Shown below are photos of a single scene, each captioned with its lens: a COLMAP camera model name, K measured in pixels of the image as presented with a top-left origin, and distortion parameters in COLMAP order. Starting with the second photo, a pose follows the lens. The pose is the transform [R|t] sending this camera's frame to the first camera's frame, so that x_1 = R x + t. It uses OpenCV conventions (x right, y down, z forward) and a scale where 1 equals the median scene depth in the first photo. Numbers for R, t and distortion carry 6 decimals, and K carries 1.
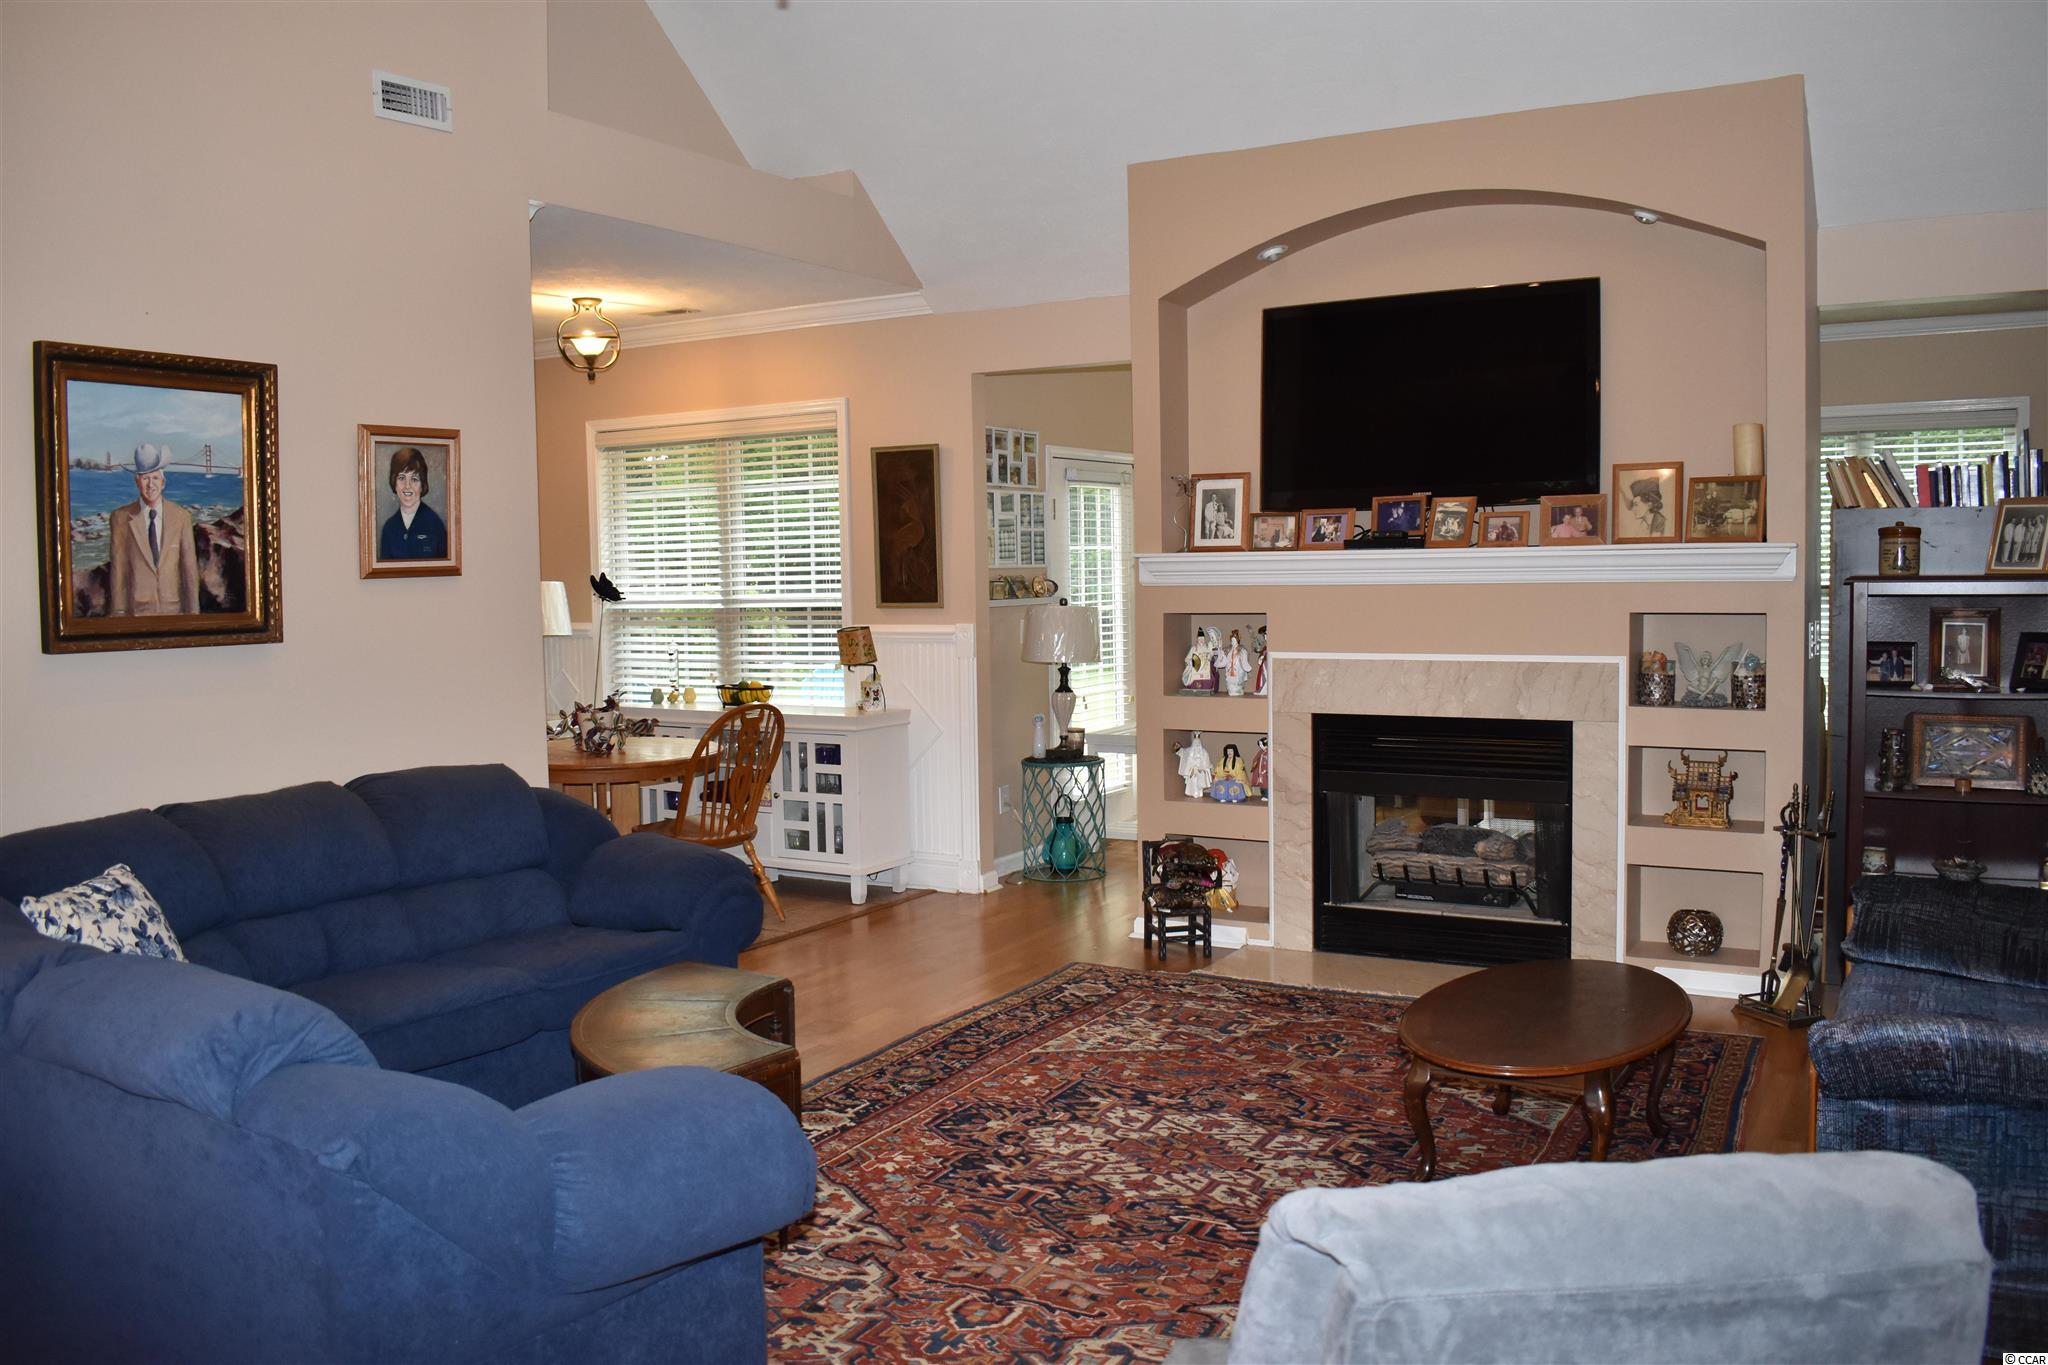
lens RADIAL K [[1607.7, 0, 1023.3], [0, 1607.7, 676.5], [0, 0, 1]] dist [-0.097273, 0.022739]
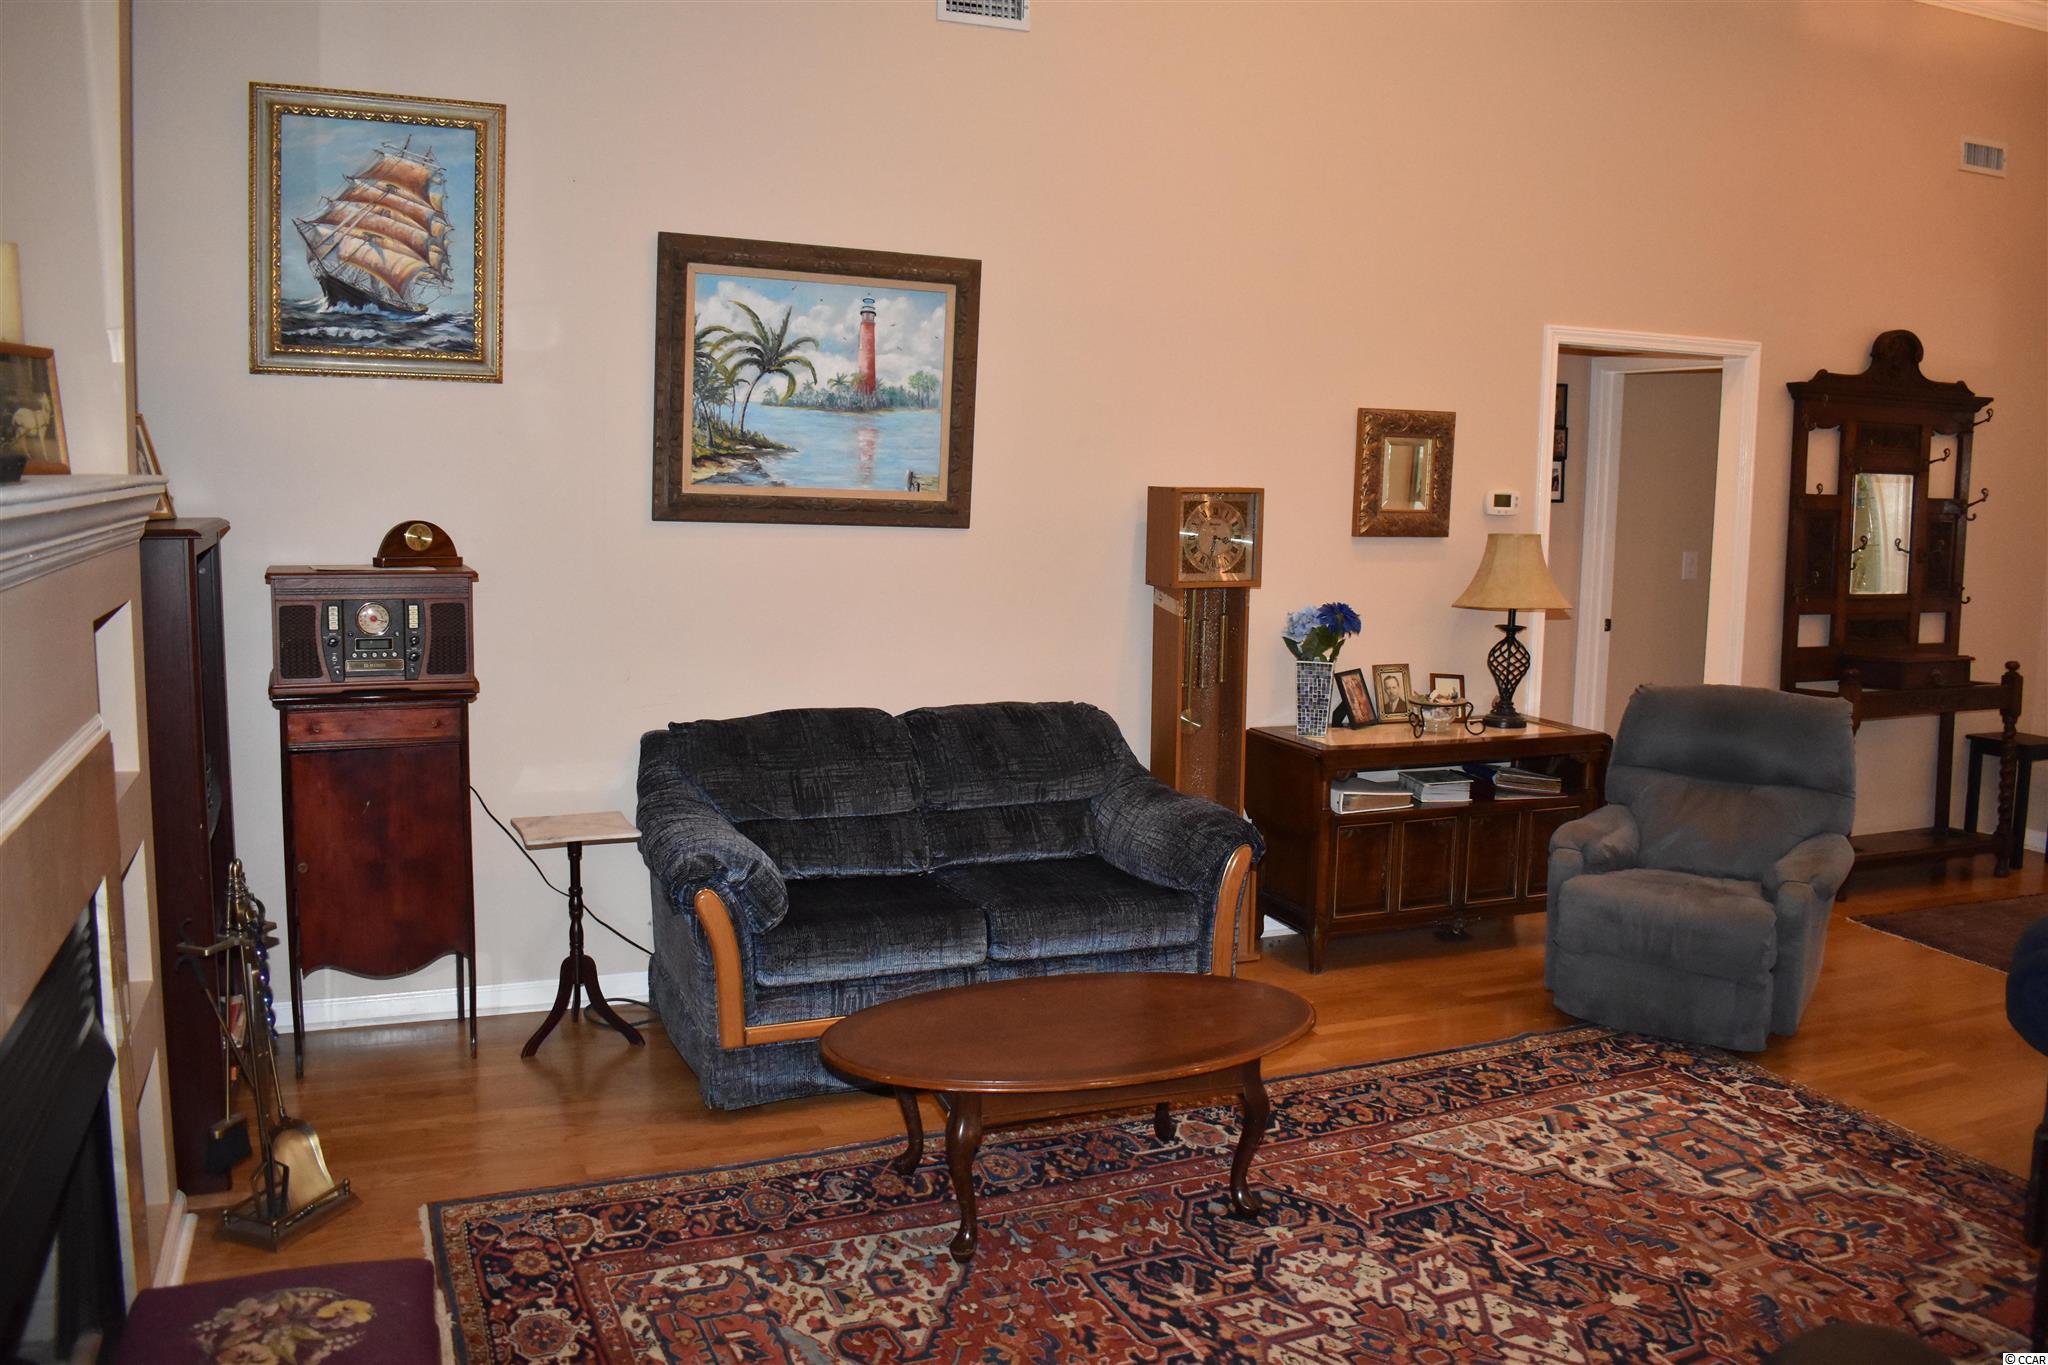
lens RADIAL K [[1607.7, 0, 1025.6], [0, 1607.7, 677.0], [0, 0, 1]] dist [-0.097273, 0.022739]
pose [[-0.790375, -0.073448, 0.608205, -0.190369], [0.037620, 0.985095, 0.167849, -0.143718], [-0.611468, 0.155544, -0.775831, 1.879016]]
